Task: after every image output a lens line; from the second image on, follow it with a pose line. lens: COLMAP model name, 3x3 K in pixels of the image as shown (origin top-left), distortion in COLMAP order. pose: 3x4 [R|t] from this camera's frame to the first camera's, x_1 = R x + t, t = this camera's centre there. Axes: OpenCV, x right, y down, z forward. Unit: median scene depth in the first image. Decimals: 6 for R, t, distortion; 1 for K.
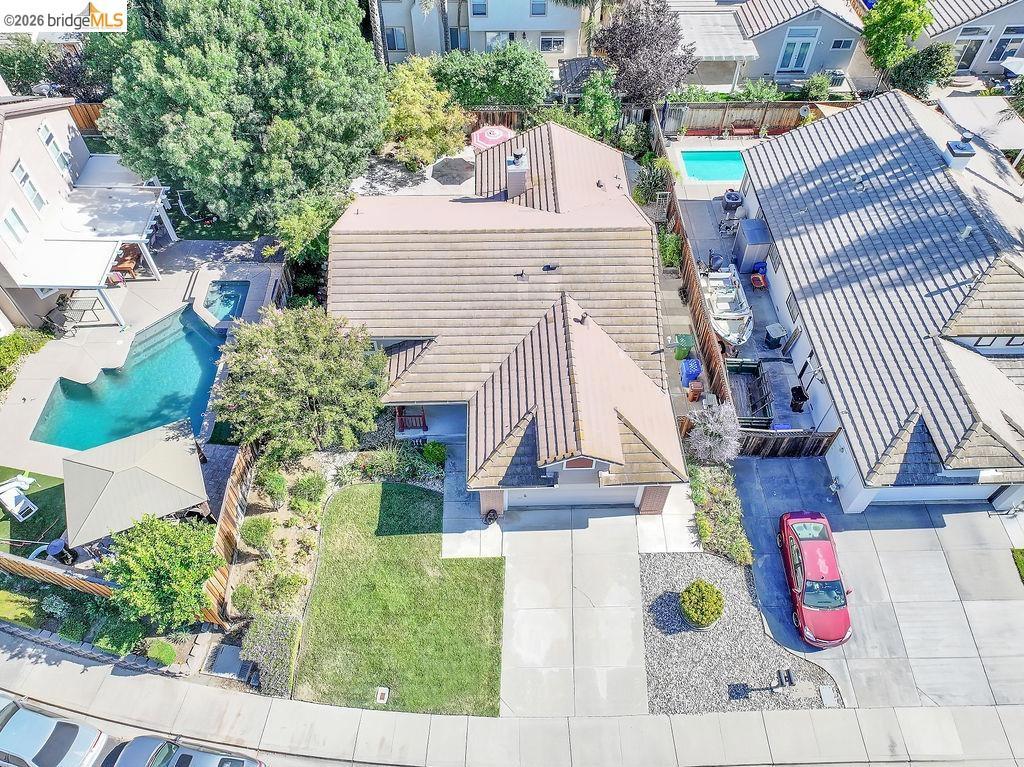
lens RADIAL K [[720.7, 0, 512.0], [0, 720.7, 383.5], [0, 0, 1]] dist [0.004078, 0.001619]
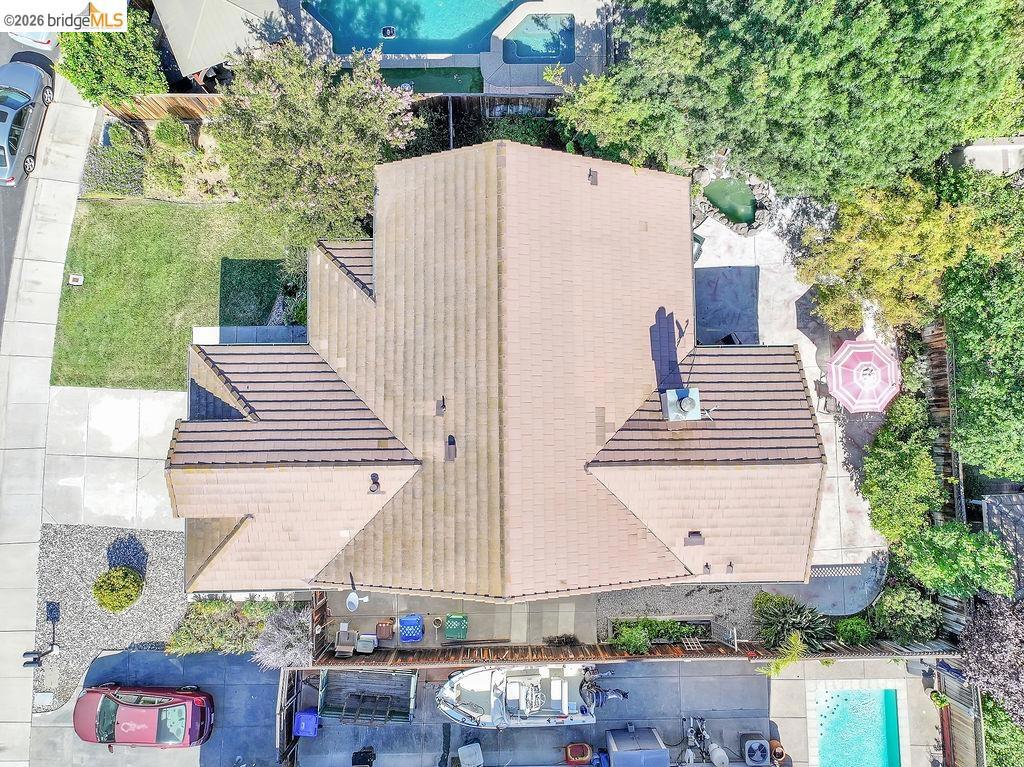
lens RADIAL K [[701.6, 0, 512.0], [0, 701.6, 383.5], [0, 0, 1]] dist [0.002257, 0.000054]
pose [[-0.015921, 0.996270, -0.084813, 0.051594], [-0.804300, 0.037631, 0.593031, -0.651826], [0.594010, 0.077657, 0.800701, 0.489277]]
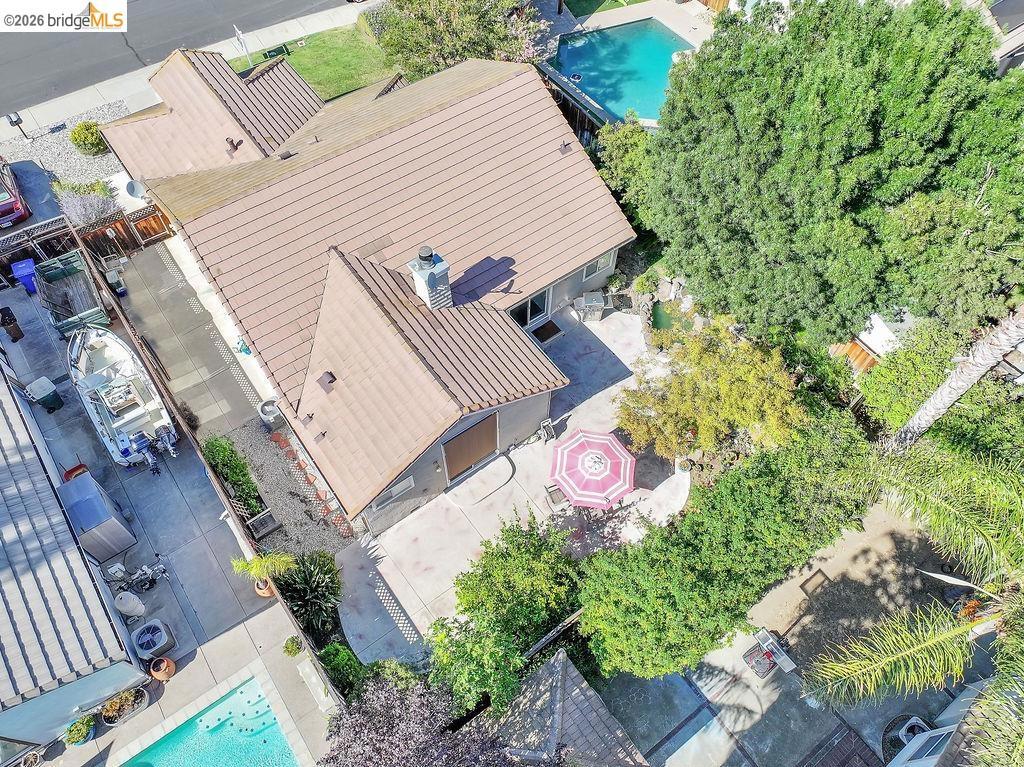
lens RADIAL K [[720.7, 0, 512.0], [0, 720.7, 383.5], [0, 0, 1]] dist [0.004078, 0.001619]
pose [[-0.826016, 0.471138, -0.309397, 0.232528], [-0.459913, -0.246040, 0.853196, -1.089921], [0.325849, 0.847049, 0.419916, 1.000751]]
